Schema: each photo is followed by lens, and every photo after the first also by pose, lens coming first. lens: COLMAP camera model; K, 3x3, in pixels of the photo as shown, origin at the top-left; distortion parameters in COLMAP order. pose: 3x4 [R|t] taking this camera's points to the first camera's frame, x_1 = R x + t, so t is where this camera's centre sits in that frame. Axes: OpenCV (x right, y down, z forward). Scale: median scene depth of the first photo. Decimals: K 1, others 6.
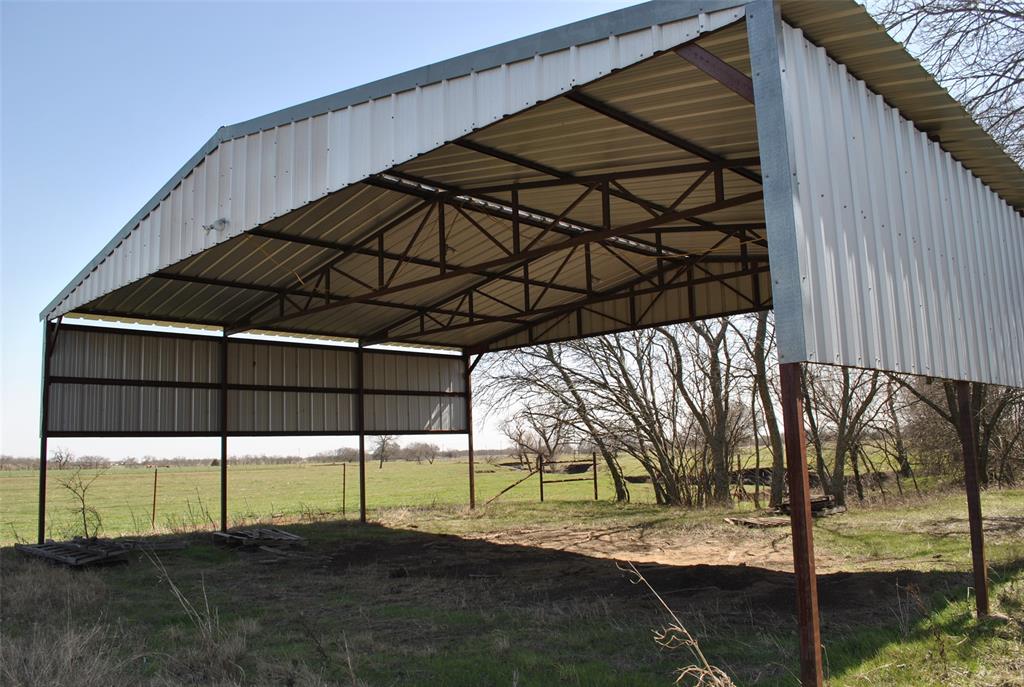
lens RADIAL K [[823.4, 0, 512.0], [0, 823.4, 343.5], [0, 0, 1]] dist [-0.000568, -0.001088]
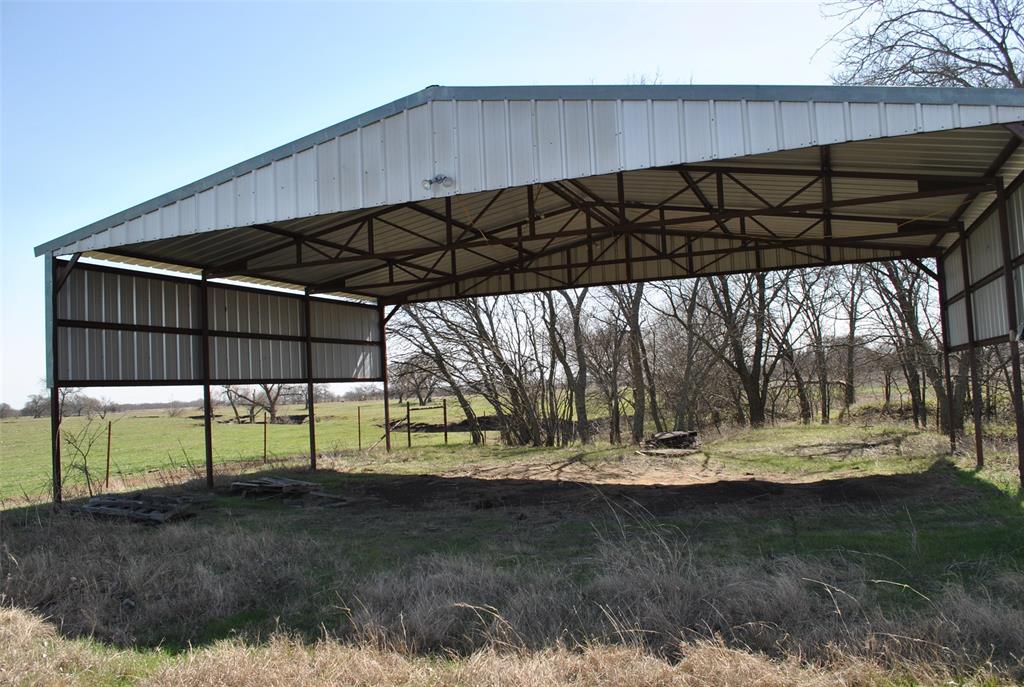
lens RADIAL K [[823.4, 0, 512.0], [0, 823.4, 343.5], [0, 0, 1]] dist [-0.000568, -0.001088]
pose [[0.924043, 0.011489, 0.382117, -0.334364], [-0.034316, 0.998006, 0.052977, 0.001709], [-0.380746, -0.062066, 0.922594, -0.014490]]
